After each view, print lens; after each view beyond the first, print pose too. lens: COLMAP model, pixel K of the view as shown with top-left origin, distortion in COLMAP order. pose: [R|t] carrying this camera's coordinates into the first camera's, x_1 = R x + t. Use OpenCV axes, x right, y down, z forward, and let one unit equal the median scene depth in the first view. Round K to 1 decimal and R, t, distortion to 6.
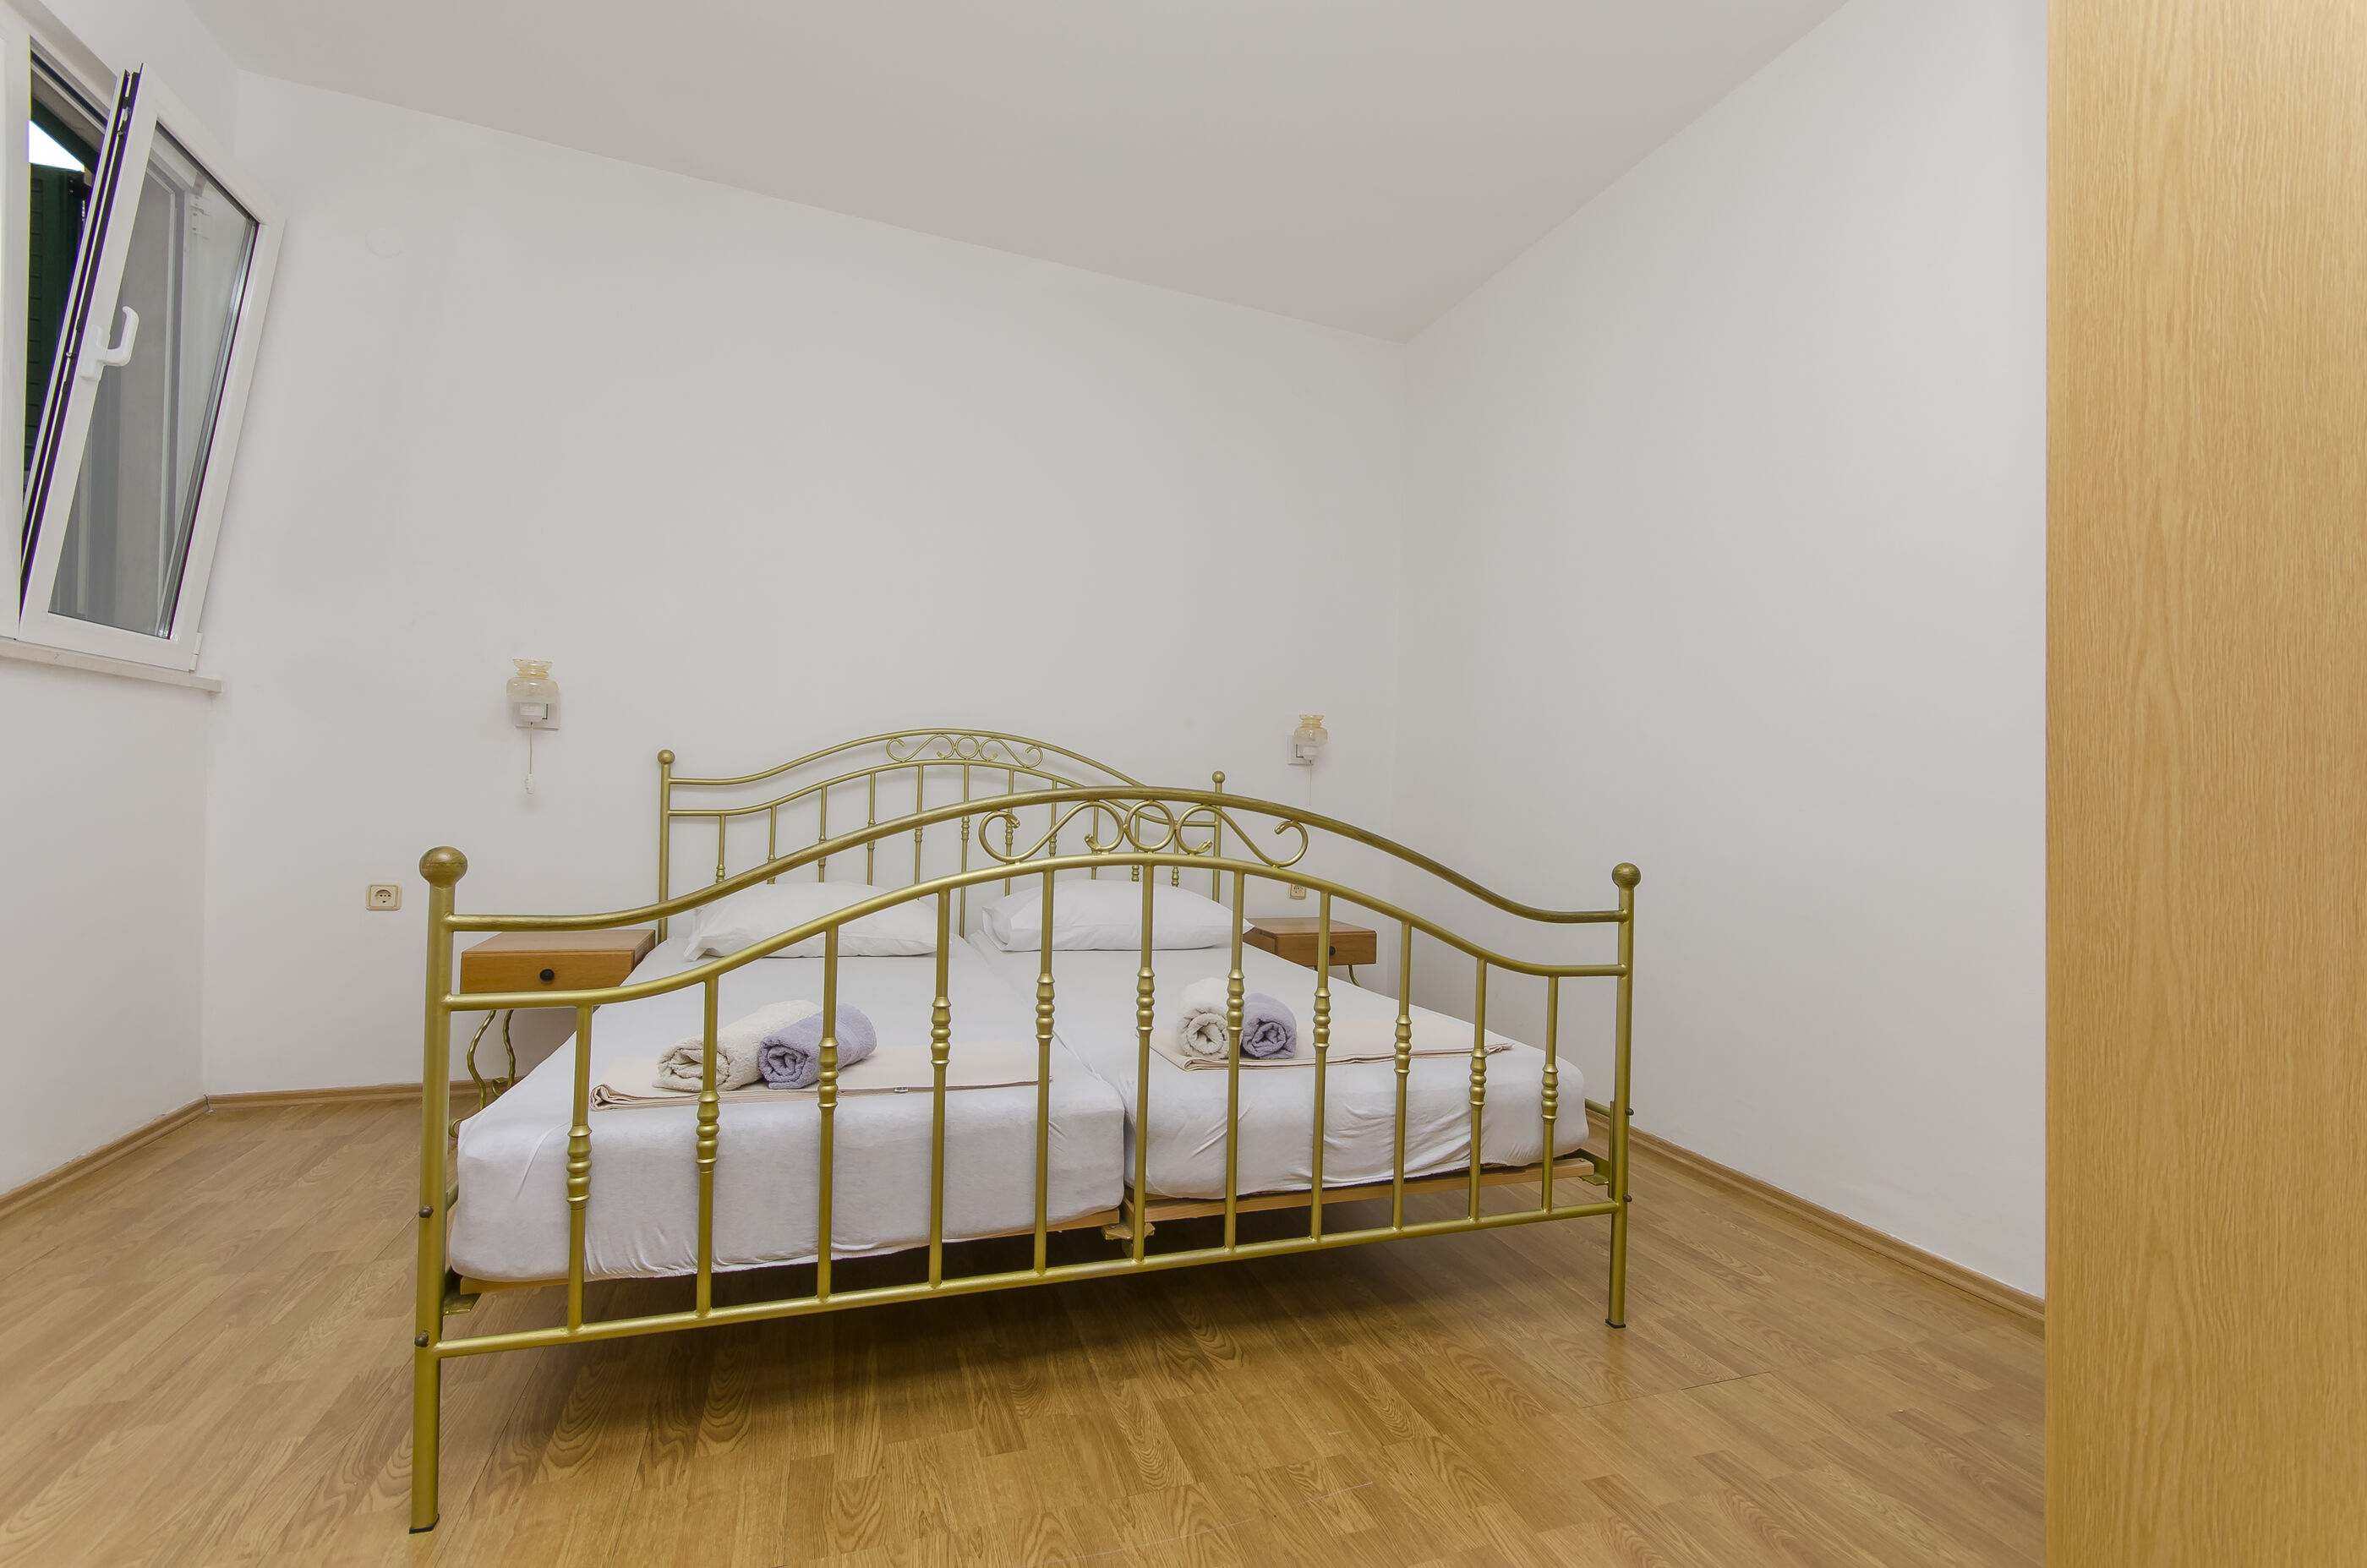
lens RADIAL K [[1032.3, 0, 1183.6], [0, 1032.3, 792.7], [0, 0, 1]] dist [0.005174, -0.000859]
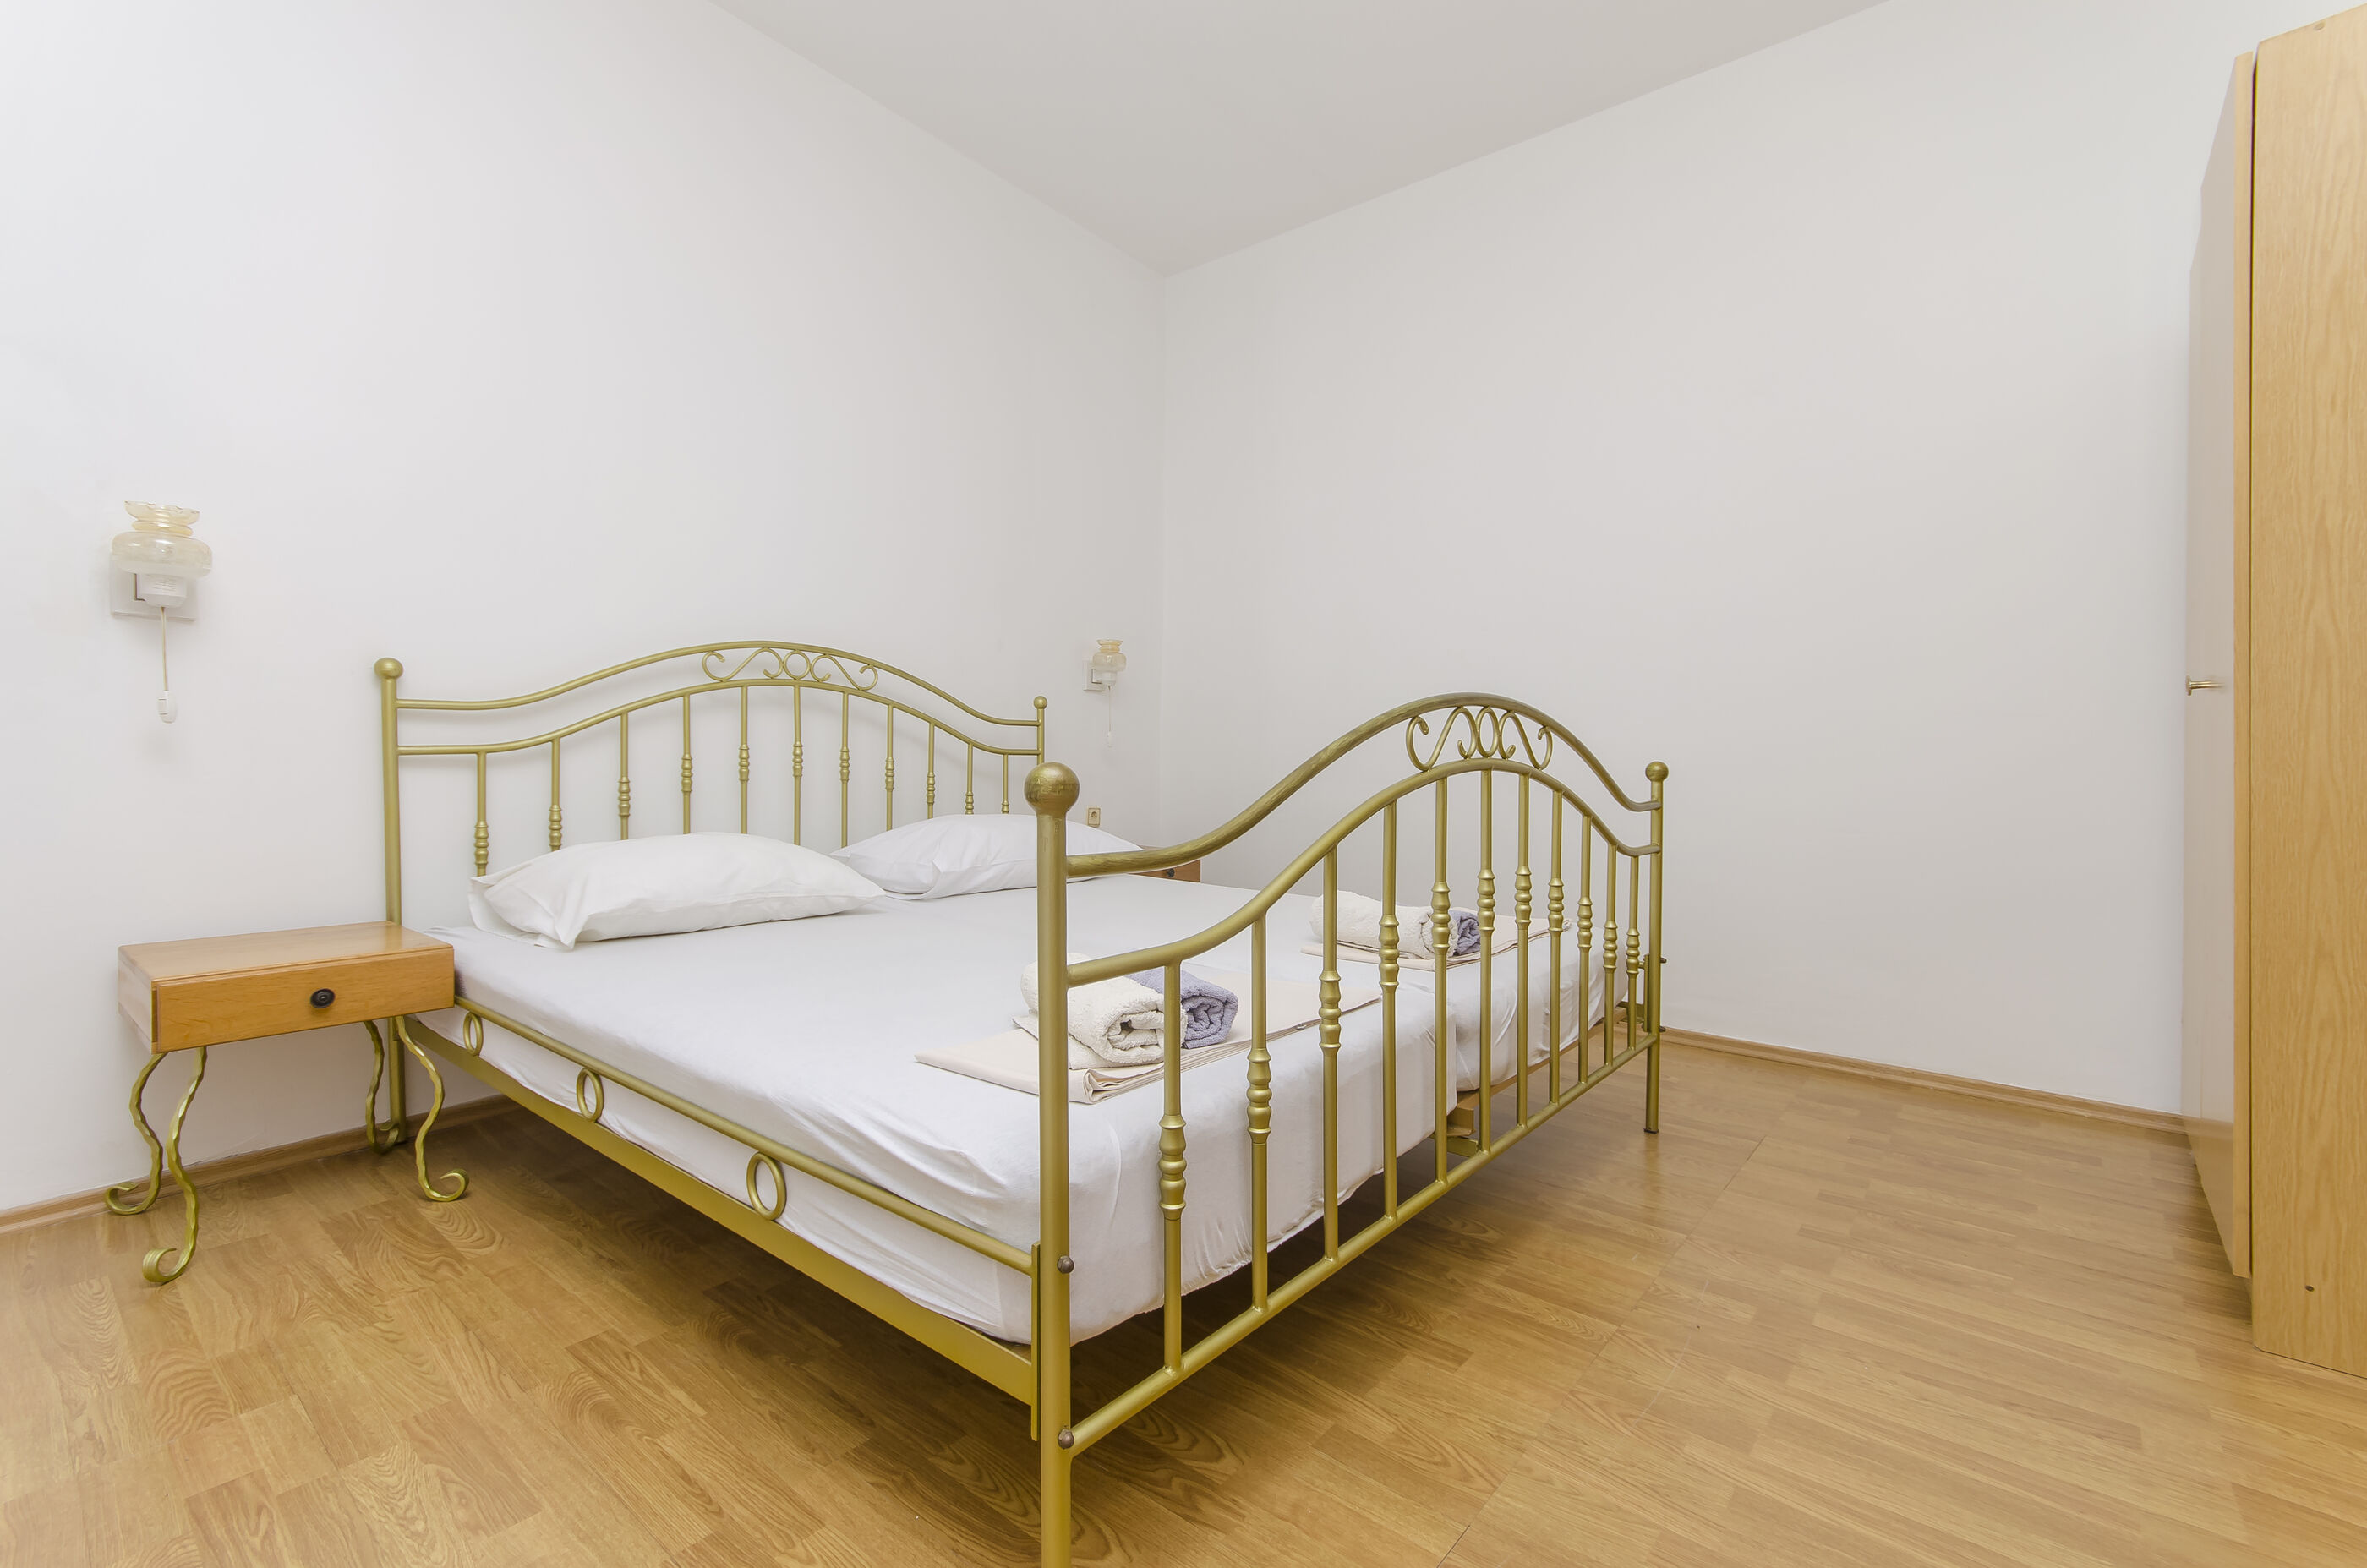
lens RADIAL K [[1032.3, 0, 1183.4], [0, 1032.3, 771.5], [0, 0, 1]] dist [0.005174, -0.000859]
pose [[0.856109, -0.033678, 0.515697, -0.964236], [0.013813, 0.999009, 0.042311, 0.028027], [-0.516611, -0.029099, 0.855725, 0.330195]]
